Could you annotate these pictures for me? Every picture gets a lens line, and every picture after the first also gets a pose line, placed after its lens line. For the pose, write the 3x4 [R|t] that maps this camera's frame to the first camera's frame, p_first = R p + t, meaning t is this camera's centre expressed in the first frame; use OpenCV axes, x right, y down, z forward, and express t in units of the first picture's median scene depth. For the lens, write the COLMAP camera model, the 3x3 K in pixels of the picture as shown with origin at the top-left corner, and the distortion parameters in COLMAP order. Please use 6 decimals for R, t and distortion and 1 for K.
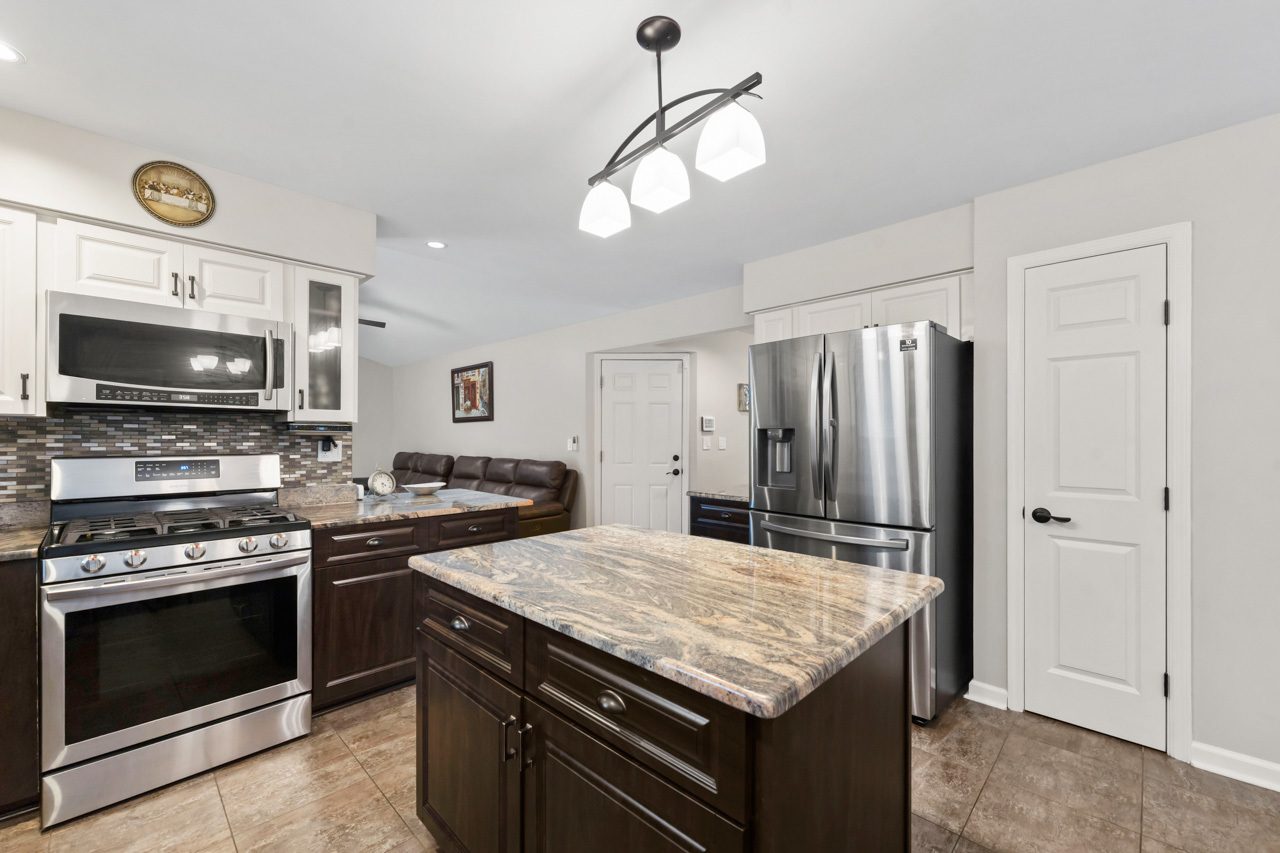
lens RADIAL K [[518.5, 0, 635.8], [0, 518.5, 437.4], [0, 0, 1]] dist [0.000698, 0.000092]
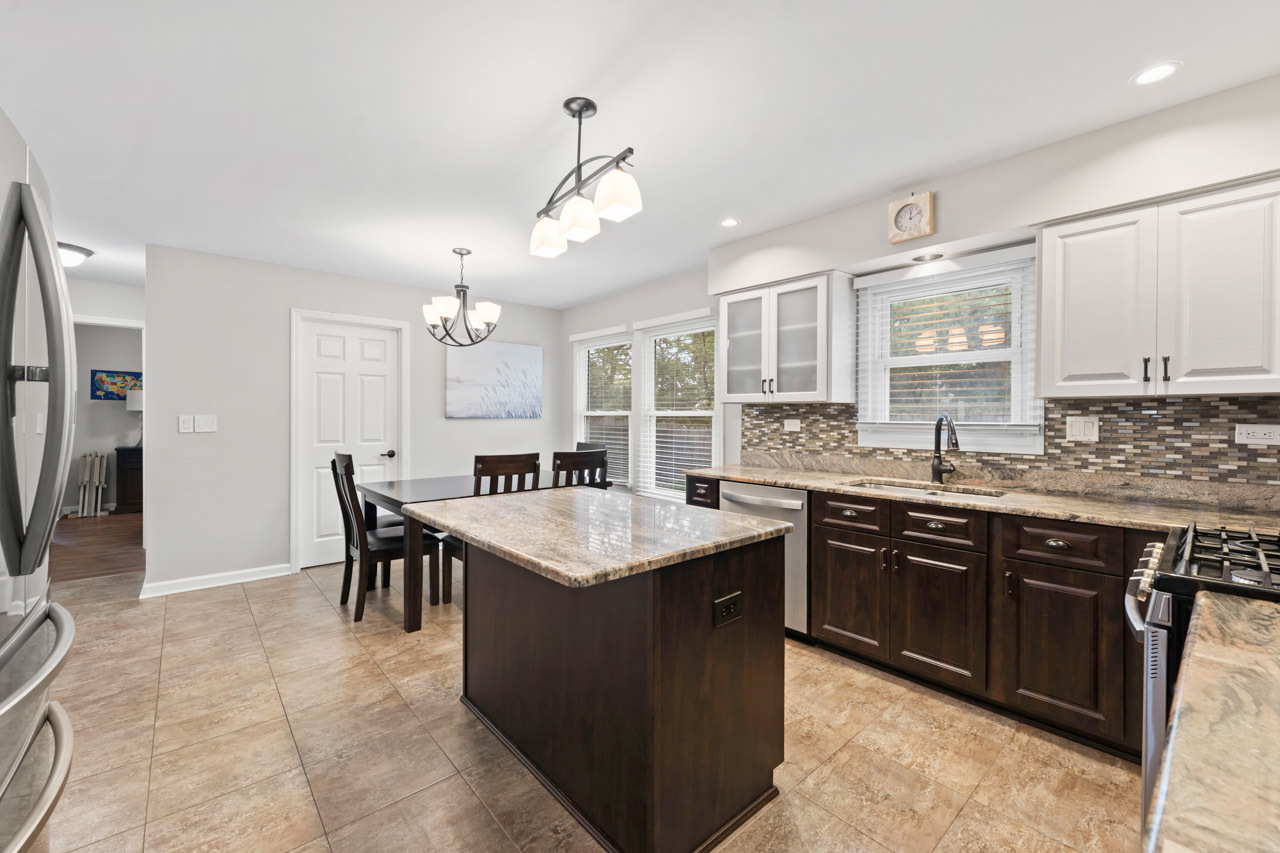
lens RADIAL K [[518.5, 0, 637.3], [0, 518.5, 418.3], [0, 0, 1]] dist [0.000698, 0.000092]
pose [[-0.997180, -0.006257, 0.074789, -0.115824], [-0.005939, 0.999972, 0.004470, 0.004326], [-0.074815, 0.004013, -0.997189, 1.341124]]
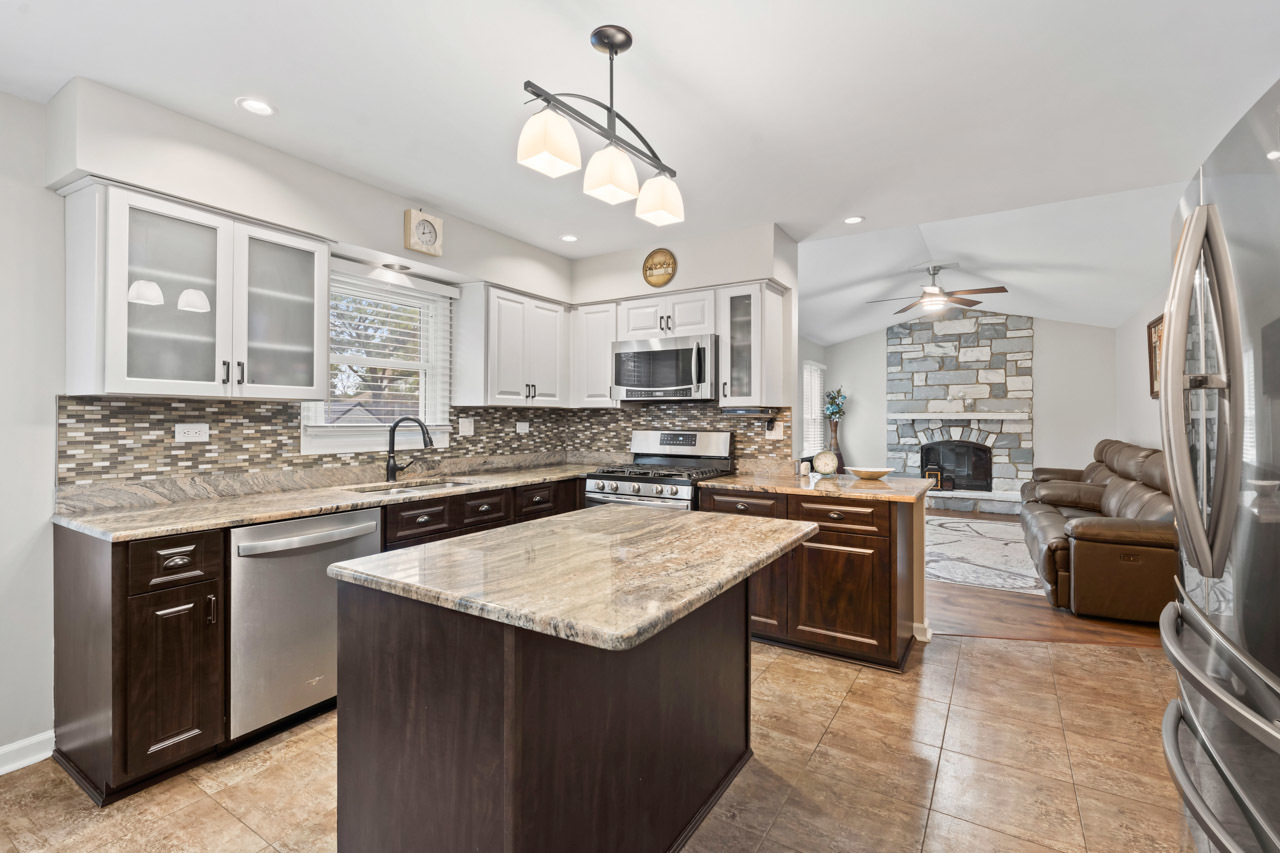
lens RADIAL K [[575.0, 0, 641.4], [0, 575.0, 417.6], [0, 0, 1]] dist [0.000784, -0.000679]
pose [[0.215479, -0.001610, -0.976507, 0.701568], [-0.002677, 0.999994, -0.002239, 0.000696], [0.976505, 0.003096, 0.215473, 0.469147]]
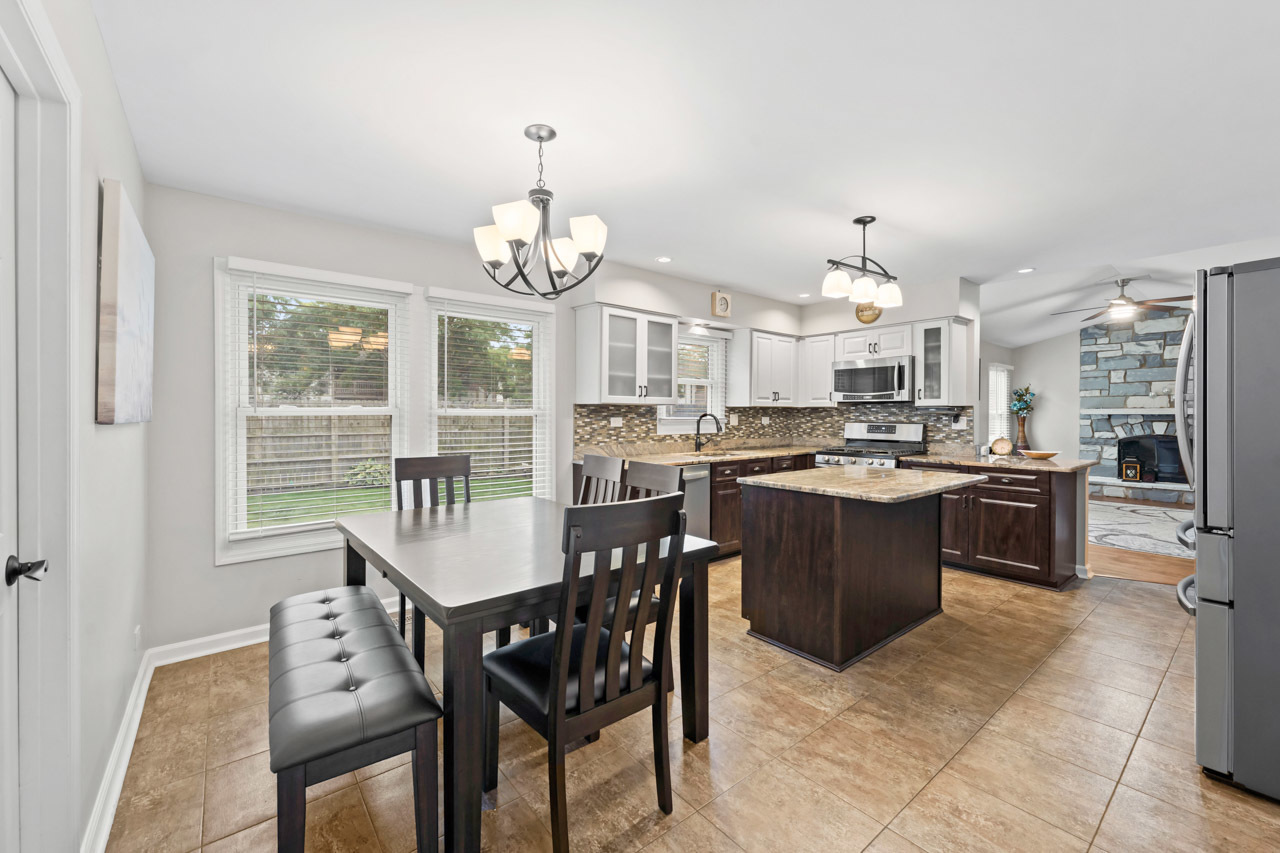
lens RADIAL K [[518.5, 0, 637.1], [0, 518.5, 420.1], [0, 0, 1]] dist [0.000698, 0.000092]
pose [[-0.111821, 0.011594, -0.993661, 1.286457], [-0.001546, 0.999929, 0.011841, -0.000577], [0.993727, 0.002860, -0.111795, 0.192301]]
